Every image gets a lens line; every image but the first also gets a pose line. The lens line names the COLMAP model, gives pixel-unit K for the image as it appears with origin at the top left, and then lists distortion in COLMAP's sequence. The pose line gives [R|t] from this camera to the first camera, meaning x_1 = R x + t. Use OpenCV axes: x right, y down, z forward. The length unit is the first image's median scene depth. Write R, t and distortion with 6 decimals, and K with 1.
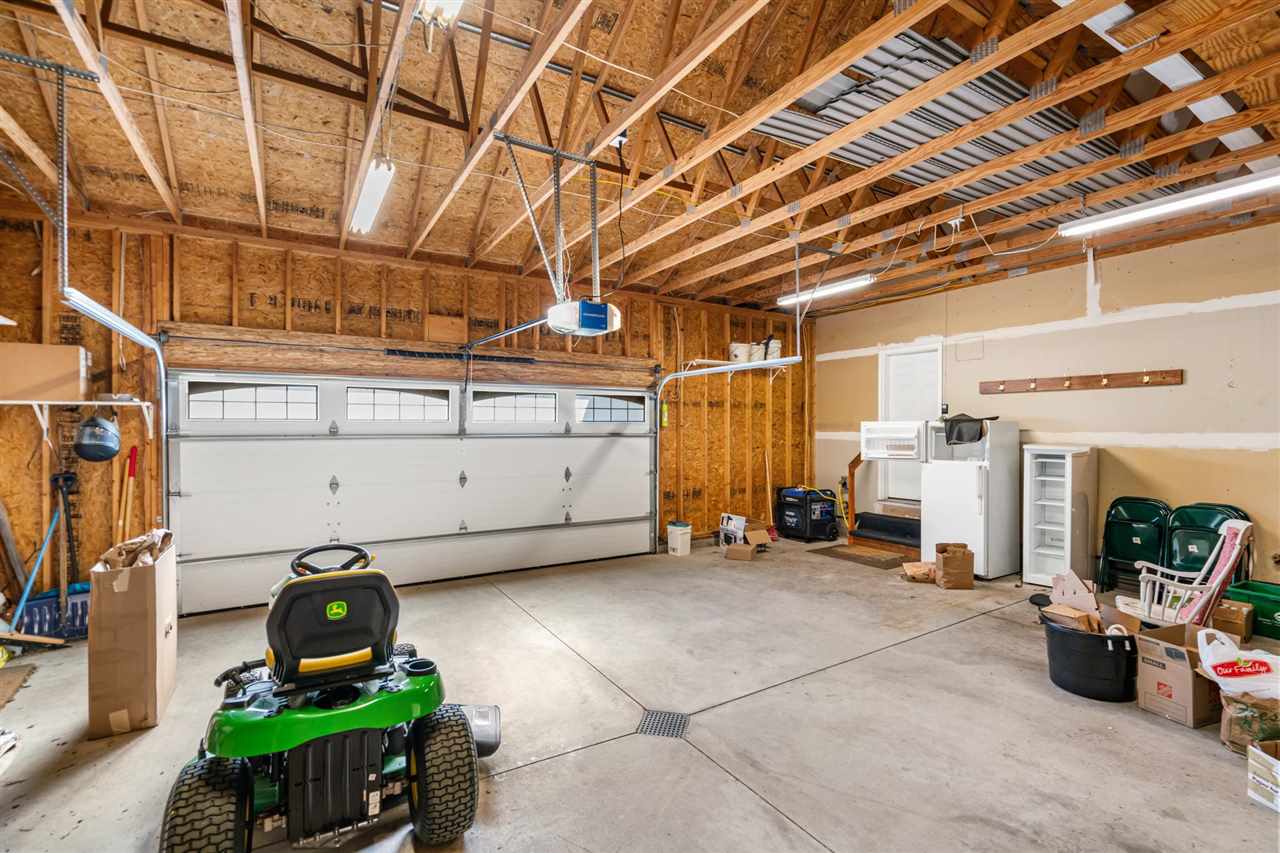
lens RADIAL K [[578.5, 0, 643.4], [0, 578.5, 429.3], [0, 0, 1]] dist [-0.001675, 0.001144]
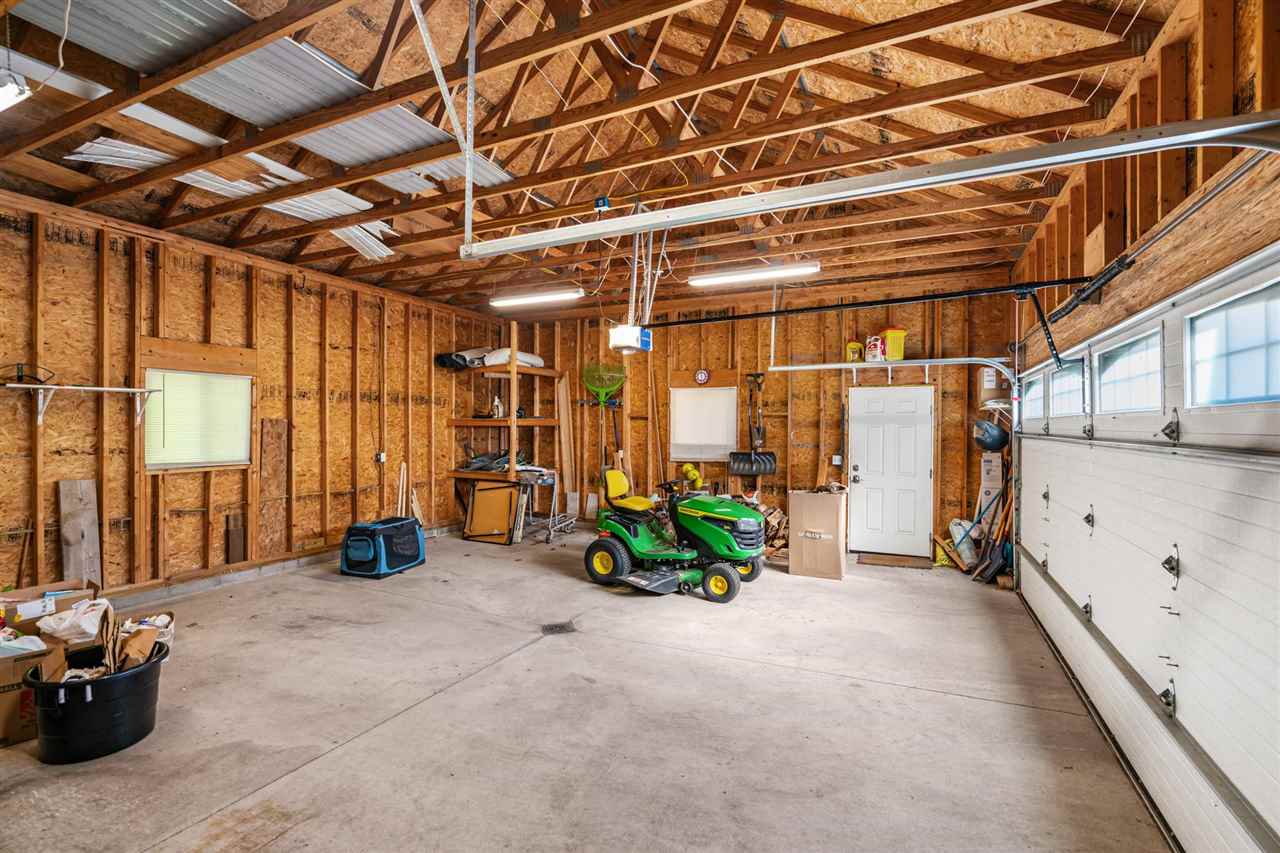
lens RADIAL K [[578.5, 0, 643.4], [0, 578.5, 429.3], [0, 0, 1]] dist [-0.001675, 0.001144]
pose [[-0.844134, 0.003672, -0.536119, 0.551576], [-0.003271, 0.999923, 0.011999, -0.004332], [0.536122, 0.011882, -0.844057, 2.041396]]
